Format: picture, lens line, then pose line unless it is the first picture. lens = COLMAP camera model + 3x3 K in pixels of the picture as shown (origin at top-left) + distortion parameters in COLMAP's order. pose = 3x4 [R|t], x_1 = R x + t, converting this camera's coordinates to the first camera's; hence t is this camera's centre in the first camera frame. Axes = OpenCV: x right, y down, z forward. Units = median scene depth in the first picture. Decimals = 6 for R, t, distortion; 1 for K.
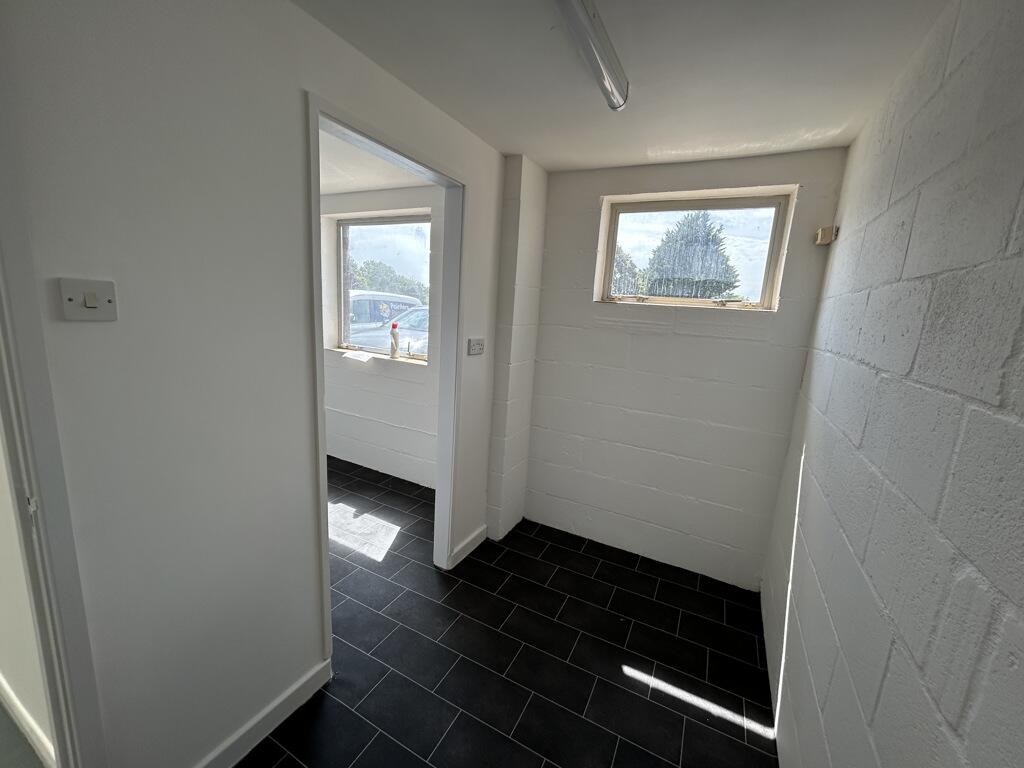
lens RADIAL K [[412.5, 0, 514.3], [0, 412.5, 383.7], [0, 0, 1]] dist [-0.002450, -0.000044]
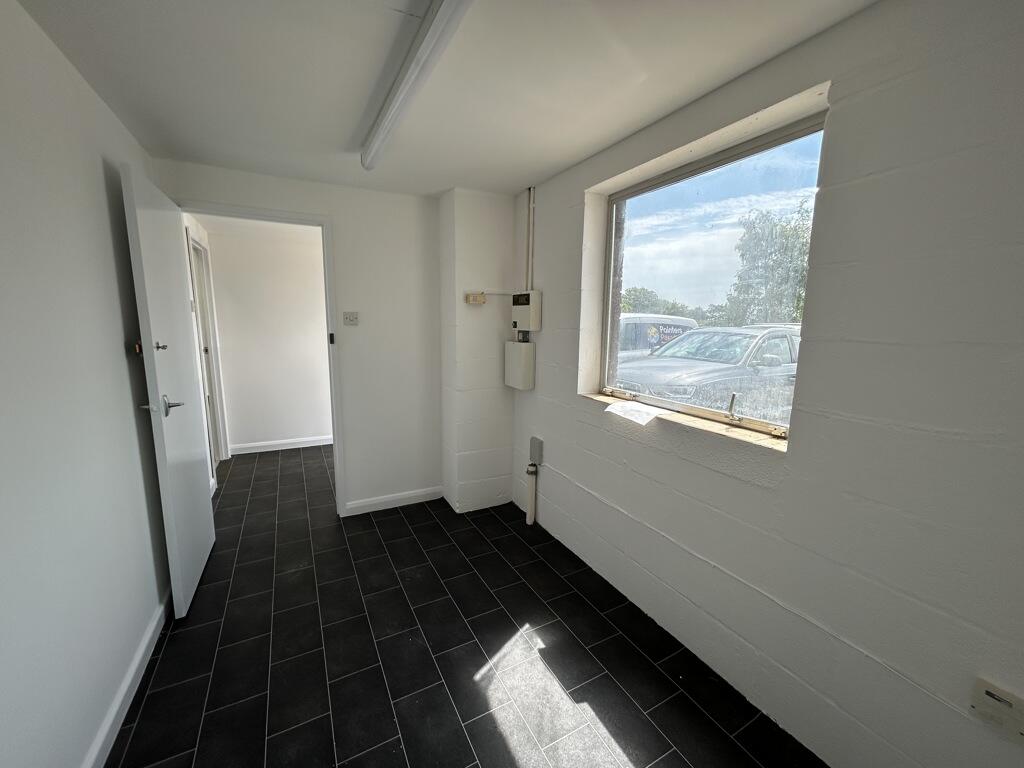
lens RADIAL K [[412.5, 0, 514.3], [0, 412.5, 383.7], [0, 0, 1]] dist [-0.002450, -0.000044]
pose [[0.824316, 0.031185, -0.565271, -0.172466], [-0.065618, 0.997015, -0.040685, -0.066946], [0.562315, 0.070629, 0.823902, 0.393833]]
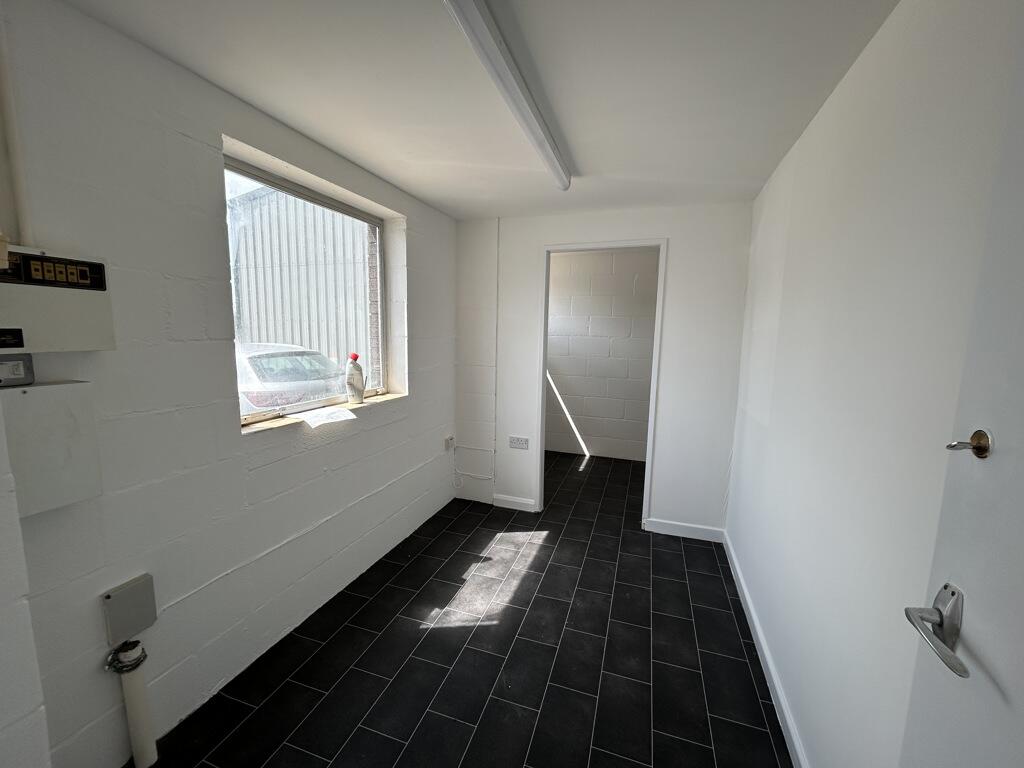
lens RADIAL K [[412.5, 0, 514.3], [0, 412.5, 383.7], [0, 0, 1]] dist [-0.002450, -0.000044]
pose [[-0.151419, -0.193620, 0.969321, -0.917159], [0.154612, 0.963919, 0.216693, -0.186681], [-0.976303, 0.182681, -0.116019, 0.739705]]
